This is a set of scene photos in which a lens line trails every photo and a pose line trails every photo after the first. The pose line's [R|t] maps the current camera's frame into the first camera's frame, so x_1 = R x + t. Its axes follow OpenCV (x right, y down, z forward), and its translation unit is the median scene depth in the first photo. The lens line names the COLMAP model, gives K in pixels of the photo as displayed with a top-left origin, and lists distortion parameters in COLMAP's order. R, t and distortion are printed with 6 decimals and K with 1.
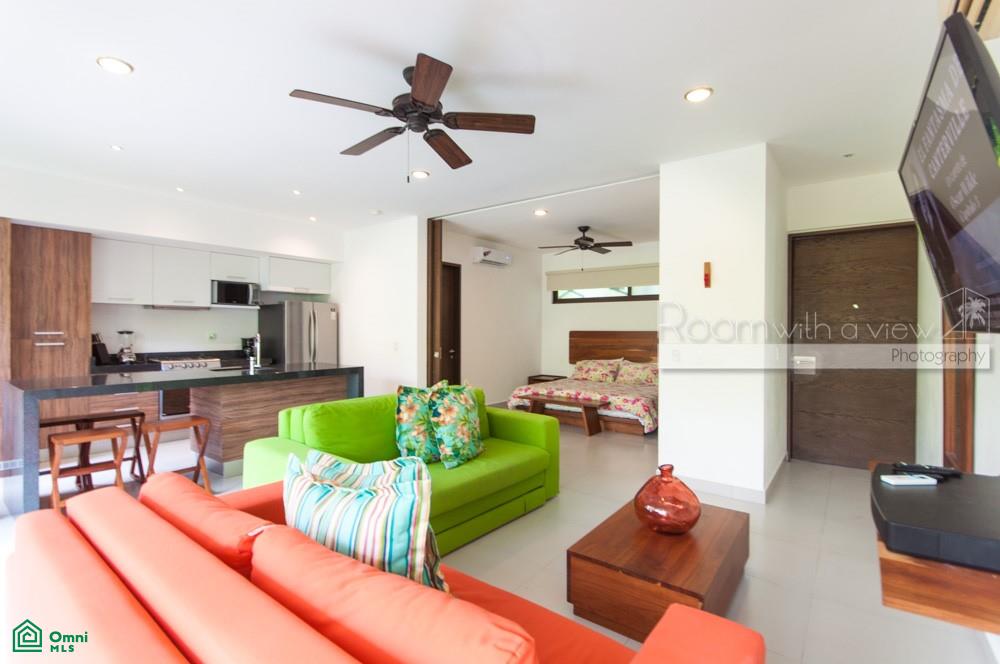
lens RADIAL K [[458.7, 0, 500.0], [0, 458.7, 332.0], [0, 0, 1]] dist [0.016638, -0.011937]
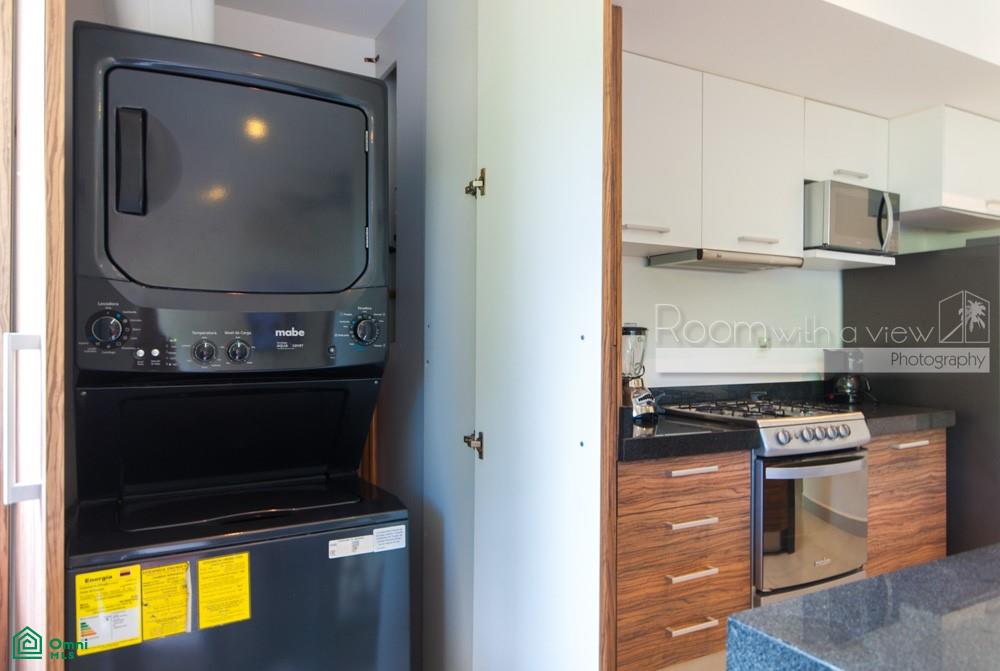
lens RADIAL K [[663.1, 0, 500.0], [0, 663.1, 335.5], [0, 0, 1]] dist [0.000022, 0.001180]
pose [[0.909238, -0.003333, -0.416263, -0.680055], [-0.000977, 0.999948, -0.010141, 0.009498], [0.416276, 0.009627, 0.909187, 0.492396]]
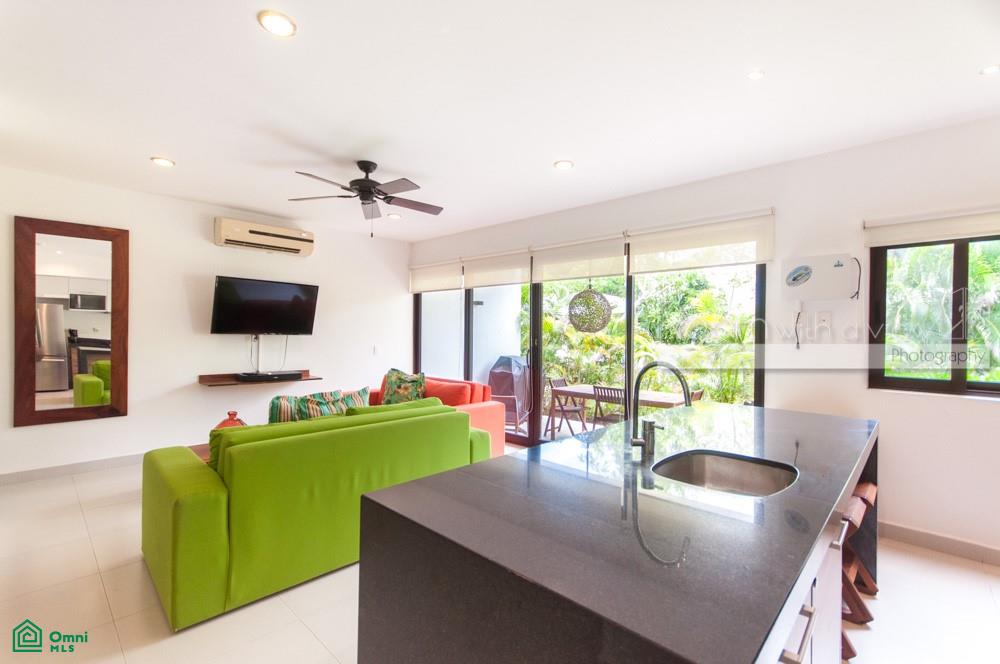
lens RADIAL K [[439.7, 0, 503.9], [0, 439.7, 331.5], [0, 0, 1]] dist [0.002536, 0.000509]
pose [[-0.994655, -0.018034, 0.101666, -0.364964], [-0.017832, 0.999837, 0.002893, -0.016319], [-0.101701, 0.001064, -0.994814, 1.117780]]
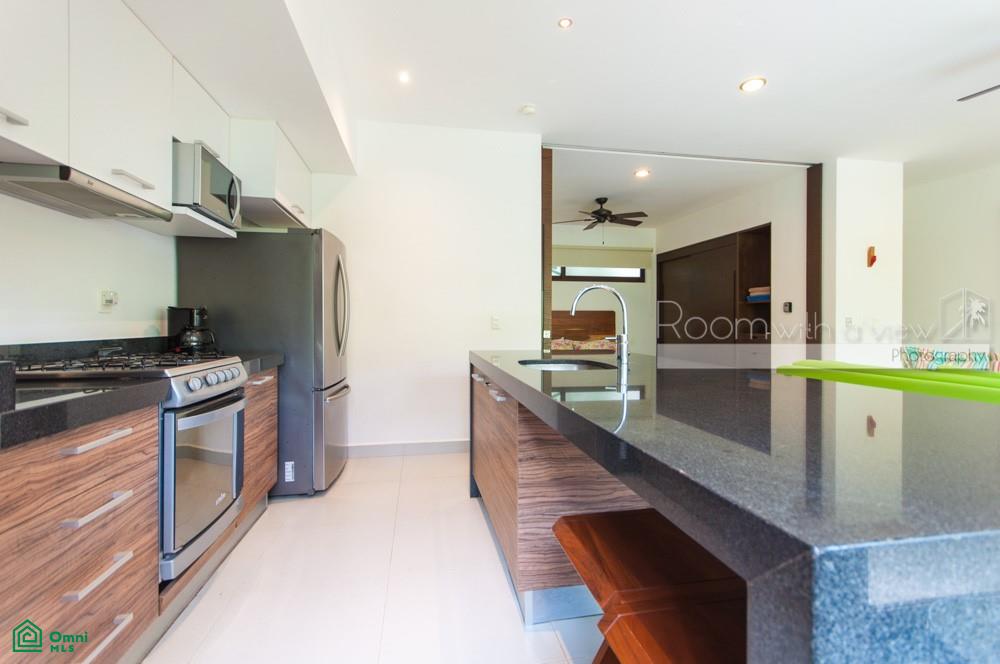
lens RADIAL K [[447.9, 0, 500.5], [0, 447.9, 324.4], [0, 0, 1]] dist [0.003967, 0.000446]
pose [[0.671301, -0.006798, 0.741154, -0.774187], [0.006502, 0.999973, 0.003282, 0.034097], [-0.741156, 0.002616, 0.671327, 0.630624]]
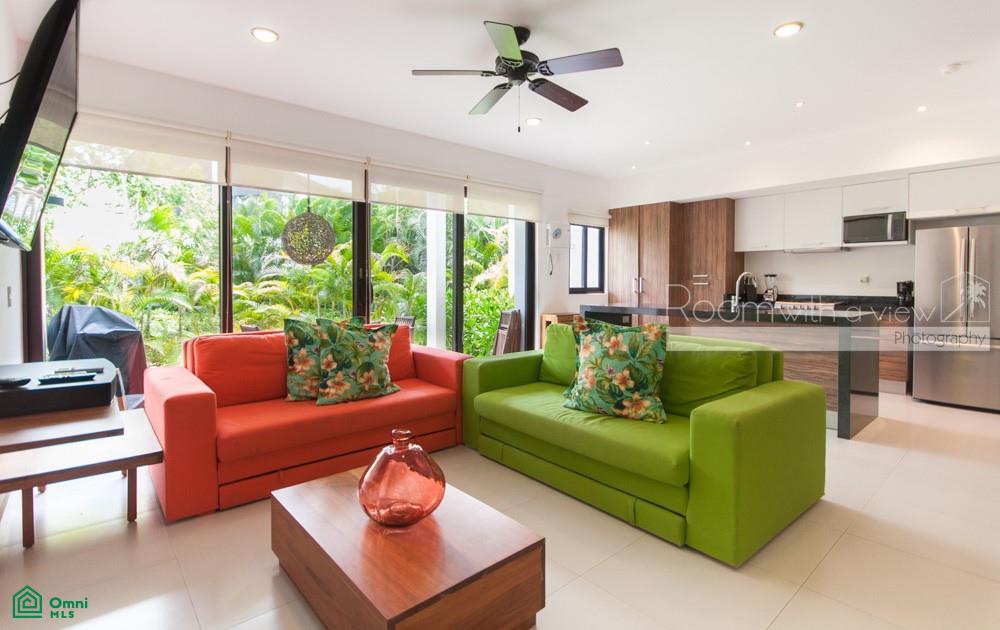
lens RADIAL K [[471.9, 0, 495.1], [0, 471.9, 290.4], [0, 0, 1]] dist [-0.002304, -0.000039]
pose [[-0.201114, 0.012590, -0.979487, 0.458904], [-0.007481, 0.999869, 0.014388, 0.025337], [0.979539, 0.010221, -0.200994, 0.560019]]
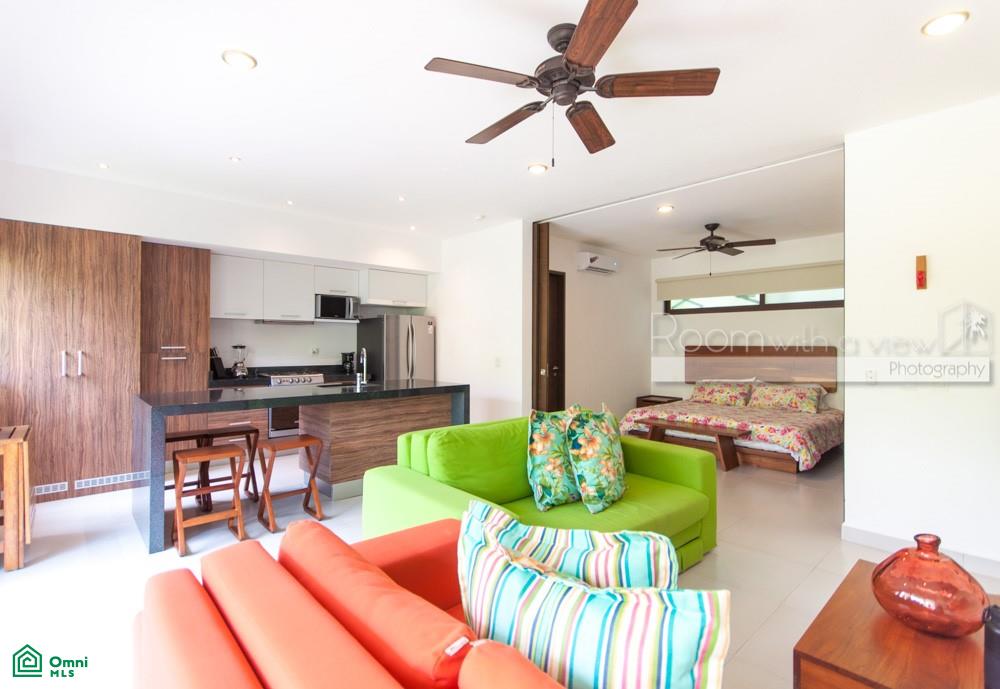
lens RADIAL K [[475.0, 0, 494.6], [0, 475.0, 342.5], [0, 0, 1]] dist [0.003469, 0.000118]
pose [[0.984456, -0.000310, -0.175629, -0.072926], [-0.001280, 0.999959, -0.008938, -0.000187], [0.175624, 0.009024, 0.984416, 0.068246]]
